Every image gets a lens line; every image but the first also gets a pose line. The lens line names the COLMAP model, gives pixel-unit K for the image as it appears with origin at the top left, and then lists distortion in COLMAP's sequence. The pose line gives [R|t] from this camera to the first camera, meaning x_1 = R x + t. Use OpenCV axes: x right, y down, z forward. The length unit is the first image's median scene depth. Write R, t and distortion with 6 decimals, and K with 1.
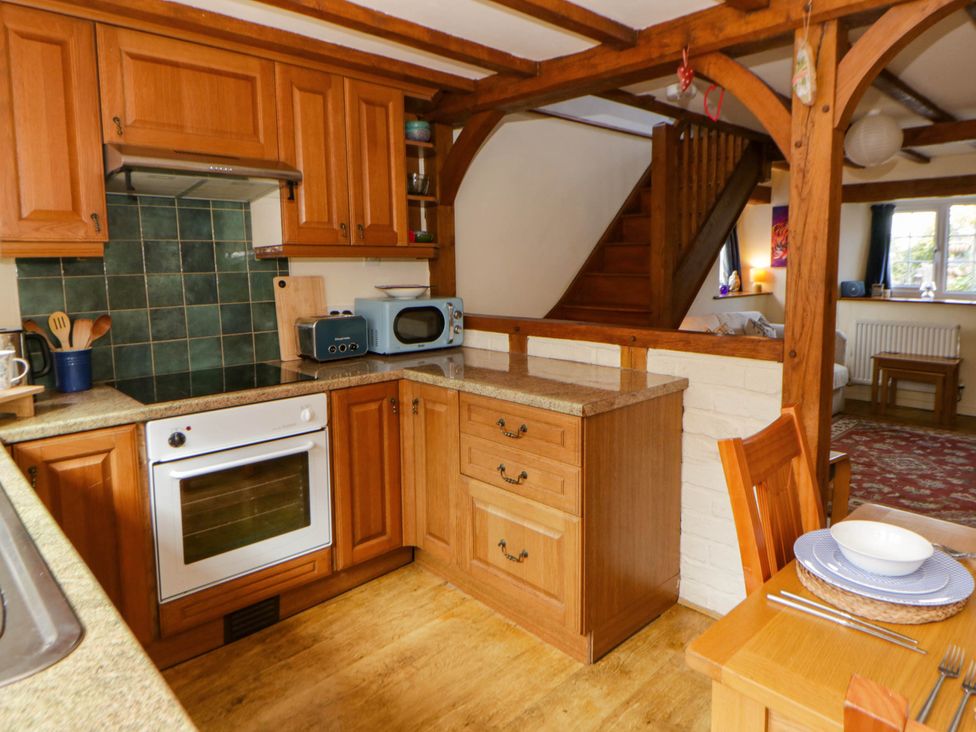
lens RADIAL K [[622.7, 0, 518.6], [0, 622.7, 321.8], [0, 0, 1]] dist [0.004226, -0.008713]
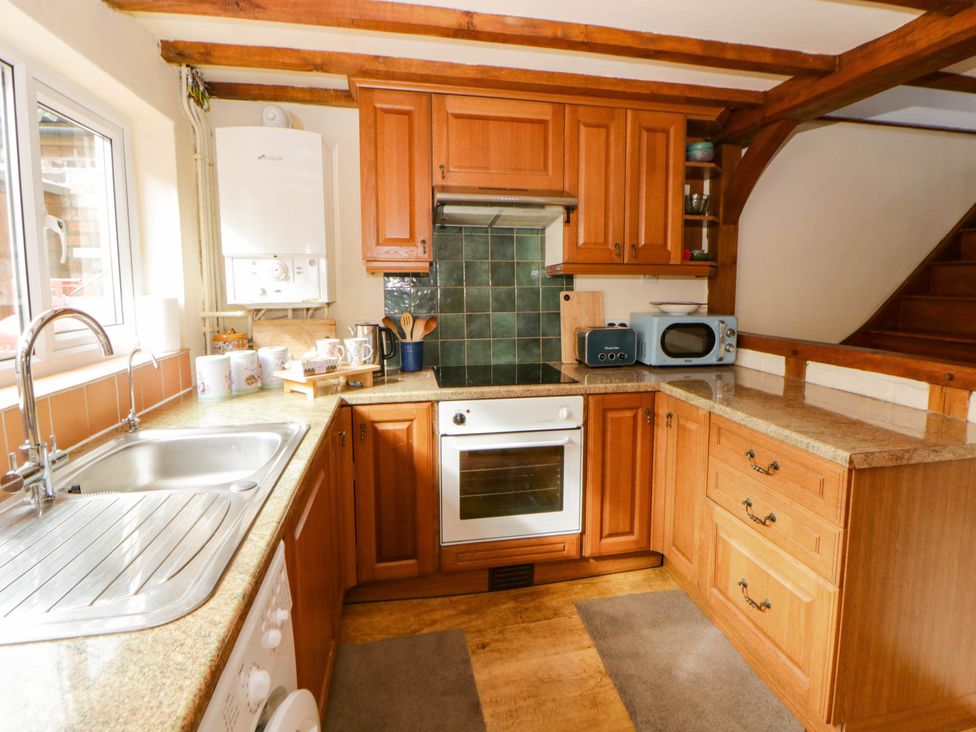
lens RADIAL K [[510.0, 0, 510.1], [0, 510.0, 334.8], [0, 0, 1]] dist [-0.004465, -0.010377]
pose [[0.837682, 0.064482, -0.542338, 0.061607], [-0.062316, 0.997805, 0.022383, -0.006052], [0.542591, 0.015047, 0.839862, 0.157569]]
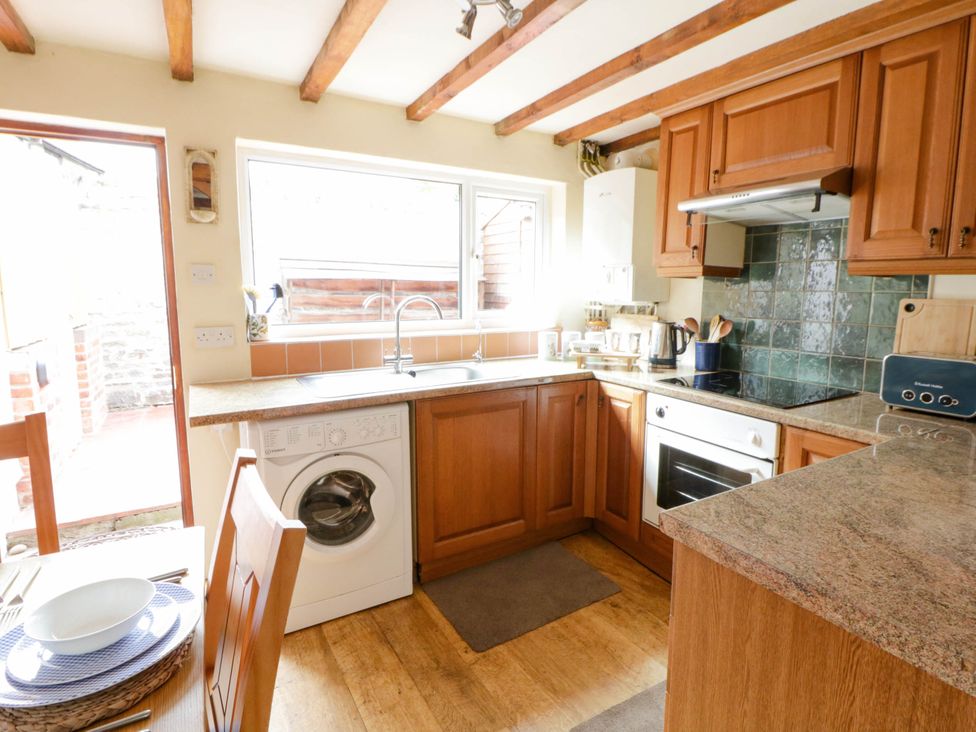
lens RADIAL K [[510.0, 0, 509.5], [0, 510.0, 353.0], [0, 0, 1]] dist [-0.004465, -0.010377]
pose [[-0.240313, 0.129259, -0.962051, 0.456416], [-0.100640, 0.982436, 0.157137, -0.061081], [0.965464, 0.134583, -0.223083, 0.727734]]
